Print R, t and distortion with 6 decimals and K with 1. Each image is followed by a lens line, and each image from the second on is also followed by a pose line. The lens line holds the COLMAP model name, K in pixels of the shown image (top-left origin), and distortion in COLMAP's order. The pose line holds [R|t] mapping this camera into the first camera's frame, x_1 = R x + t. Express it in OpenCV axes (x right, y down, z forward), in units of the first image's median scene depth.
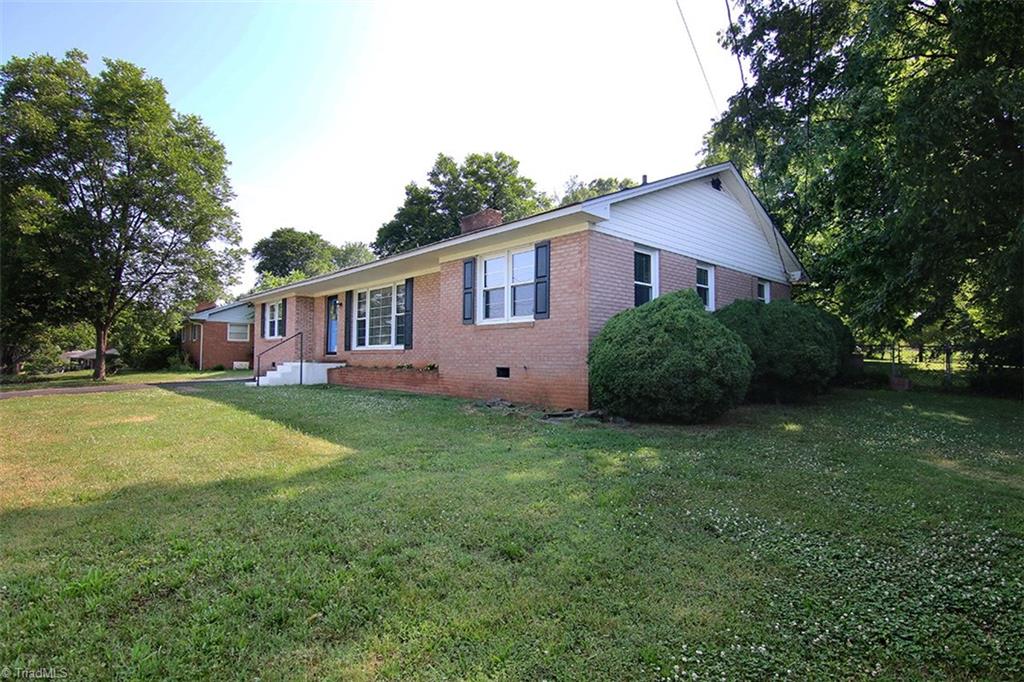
lens RADIAL K [[519.4, 0, 512.0], [0, 519.4, 341.0], [0, 0, 1]] dist [-0.010756, -0.000934]
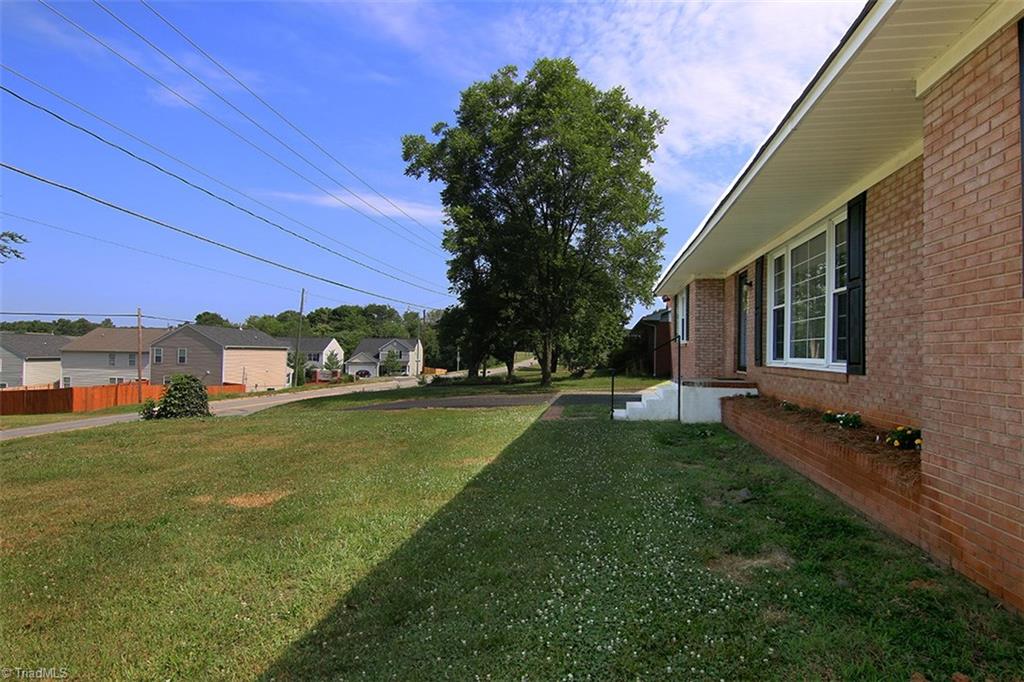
lens RADIAL K [[519.4, 0, 512.0], [0, 519.4, 341.0], [0, 0, 1]] dist [-0.010756, -0.000934]
pose [[0.600880, -0.019533, -0.799101, -0.037419], [0.024554, 0.999681, -0.005973, -0.012714], [0.798962, -0.016032, 0.601168, 0.507947]]
